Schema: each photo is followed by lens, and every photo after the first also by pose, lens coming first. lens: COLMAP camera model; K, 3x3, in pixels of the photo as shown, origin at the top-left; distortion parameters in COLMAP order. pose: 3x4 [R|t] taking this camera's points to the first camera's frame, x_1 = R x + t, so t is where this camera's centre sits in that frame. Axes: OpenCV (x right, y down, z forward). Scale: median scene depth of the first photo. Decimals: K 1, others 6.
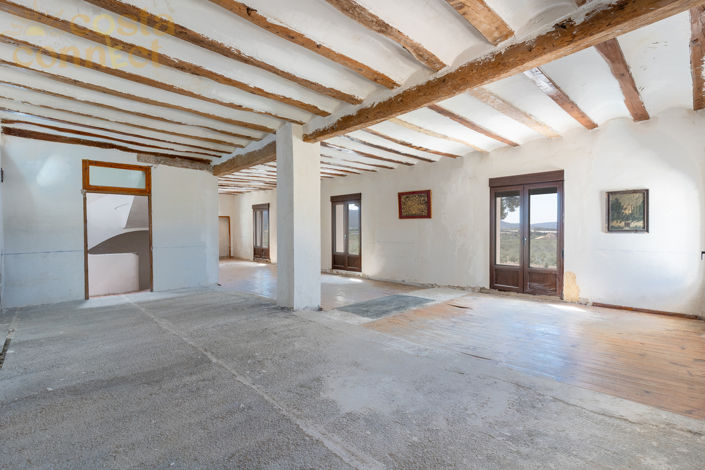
lens RADIAL K [[331.2, 0, 351.3], [0, 331.2, 233.8], [0, 0, 1]] dist [0.000777, -0.000344]
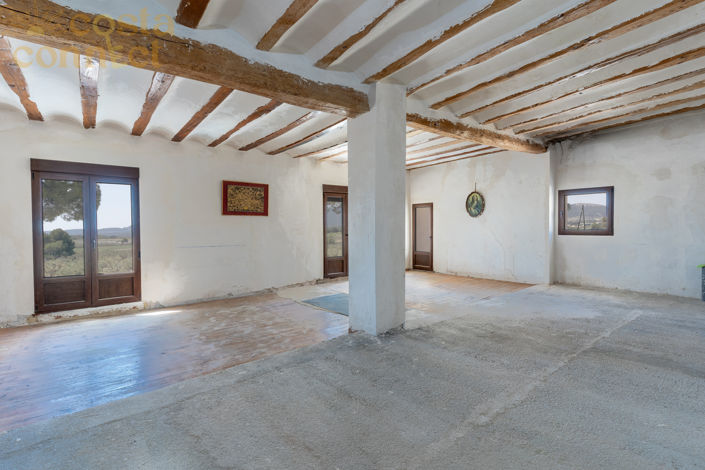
lens RADIAL K [[331.2, 0, 351.3], [0, 331.2, 233.8], [0, 0, 1]] dist [0.000777, -0.000344]
pose [[0.102842, -0.012841, 0.994615, -0.635346], [0.025978, 0.999610, 0.010219, -0.001579], [-0.994358, 0.024787, 0.103135, 0.678419]]
